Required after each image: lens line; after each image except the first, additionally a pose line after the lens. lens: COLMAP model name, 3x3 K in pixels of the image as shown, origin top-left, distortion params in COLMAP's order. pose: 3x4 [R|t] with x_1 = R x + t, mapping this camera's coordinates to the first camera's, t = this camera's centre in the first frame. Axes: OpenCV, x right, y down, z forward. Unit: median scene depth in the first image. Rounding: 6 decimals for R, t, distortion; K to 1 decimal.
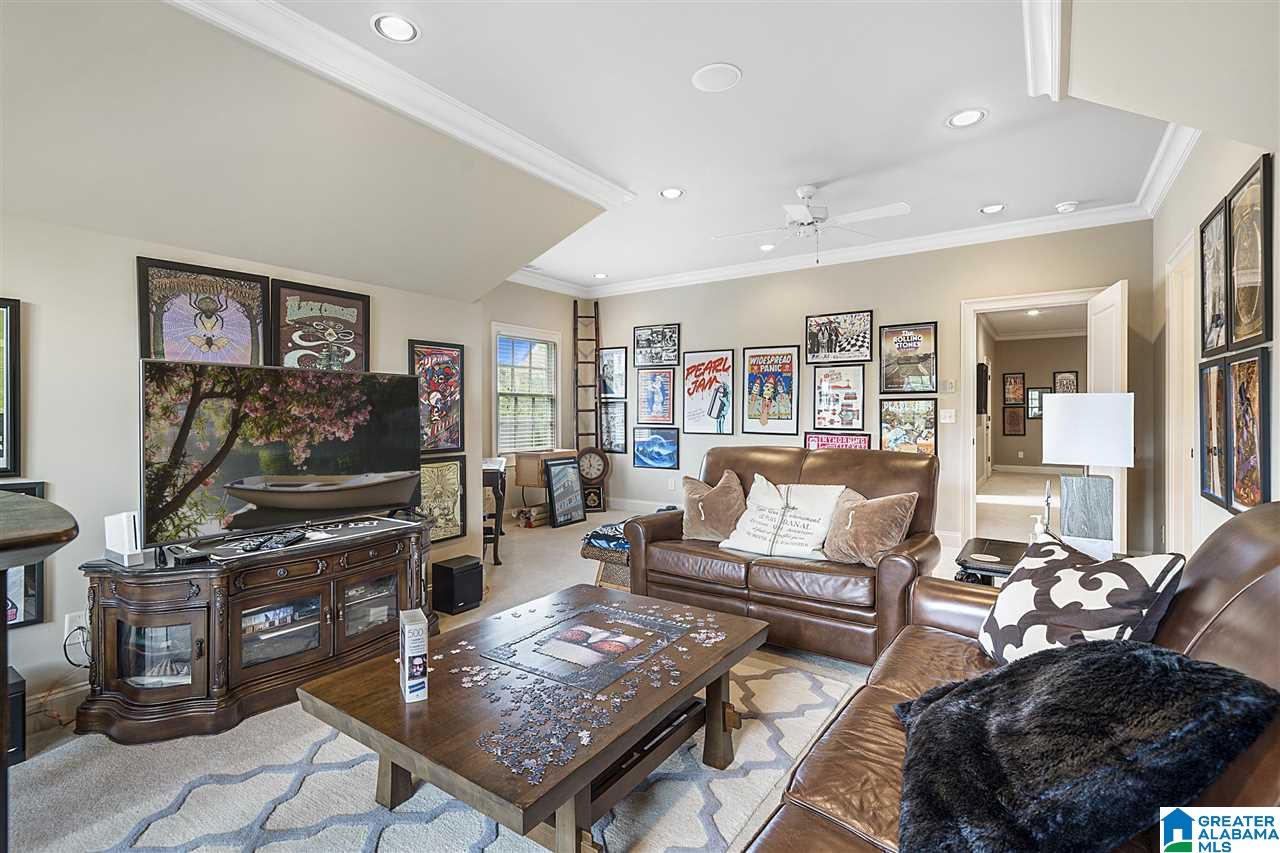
lens RADIAL K [[586.1, 0, 633.1], [0, 586.1, 417.3], [0, 0, 1]] dist [-0.000302, -0.000135]
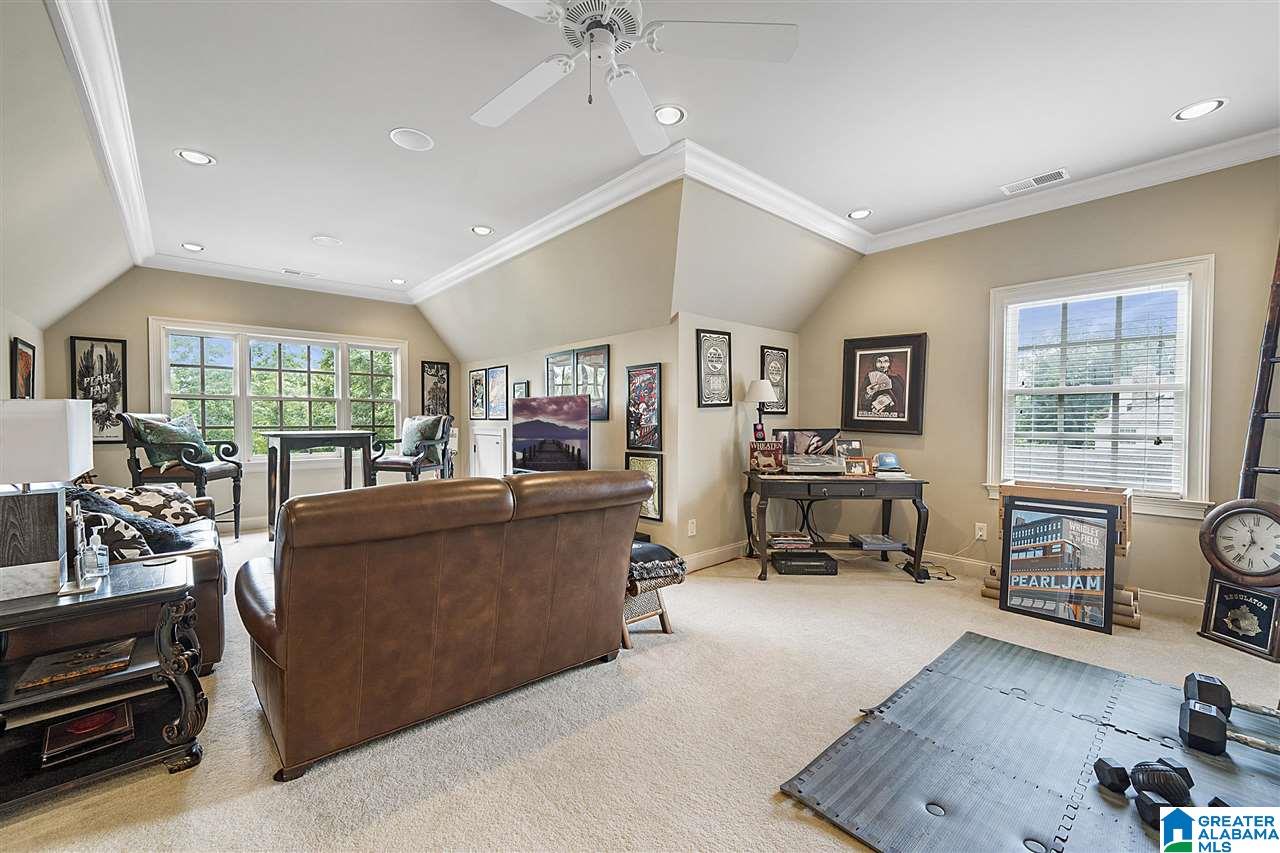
lens RADIAL K [[522.2, 0, 640.5], [0, 522.2, 427.3], [0, 0, 1]] dist [-0.002535, -0.000013]
pose [[-0.242188, 0.017735, -0.970067, 0.778472], [-0.008303, 0.999758, 0.020351, -0.012368], [0.970194, 0.012983, -0.241982, 1.245642]]
